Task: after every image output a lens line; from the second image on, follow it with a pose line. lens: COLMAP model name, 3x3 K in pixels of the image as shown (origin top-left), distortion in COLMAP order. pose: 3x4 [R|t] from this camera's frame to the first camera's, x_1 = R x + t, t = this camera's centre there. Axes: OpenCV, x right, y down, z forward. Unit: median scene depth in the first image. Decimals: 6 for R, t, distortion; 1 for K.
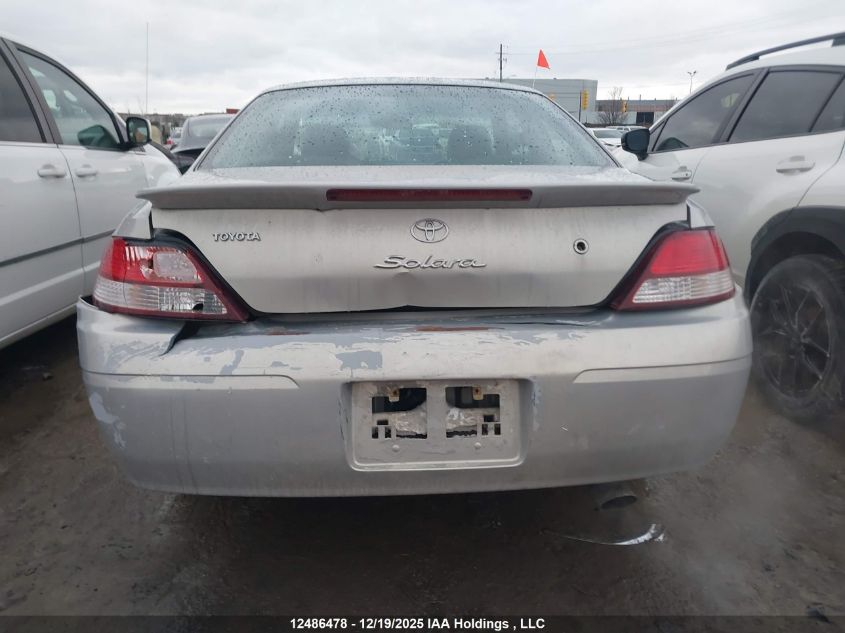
lens RADIAL K [[660.4, 0, 416.7], [0, 660.4, 329.9], [0, 0, 1]] dist [0.002155, -0.000516]
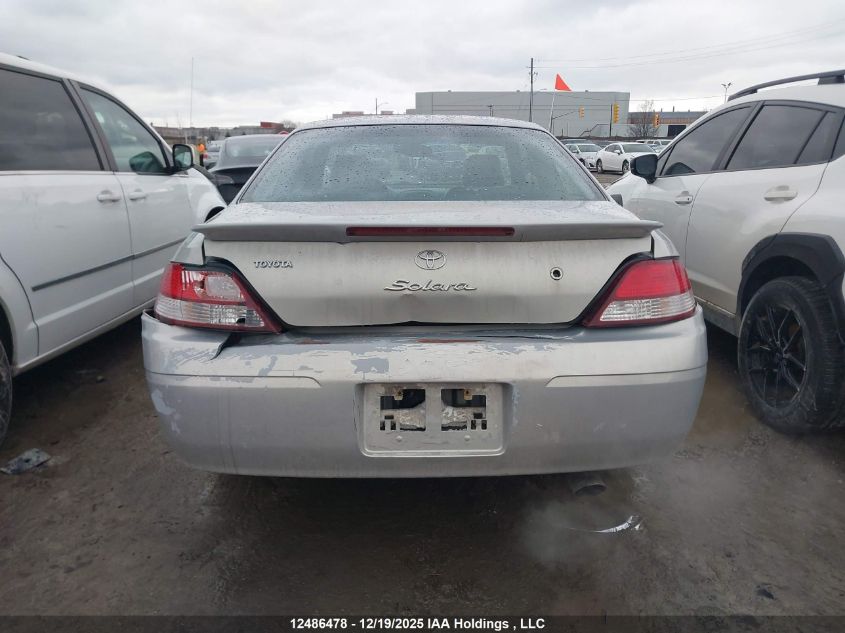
lens RADIAL K [[676.4, 0, 422.5], [0, 676.4, 316.5], [0, 0, 1]] dist [0.002955, 0.005520]
pose [[0.999196, 0.010574, -0.038669, 0.049437], [-0.011967, 0.999282, -0.035961, -0.001219], [0.038261, 0.036395, 0.998605, -0.218814]]
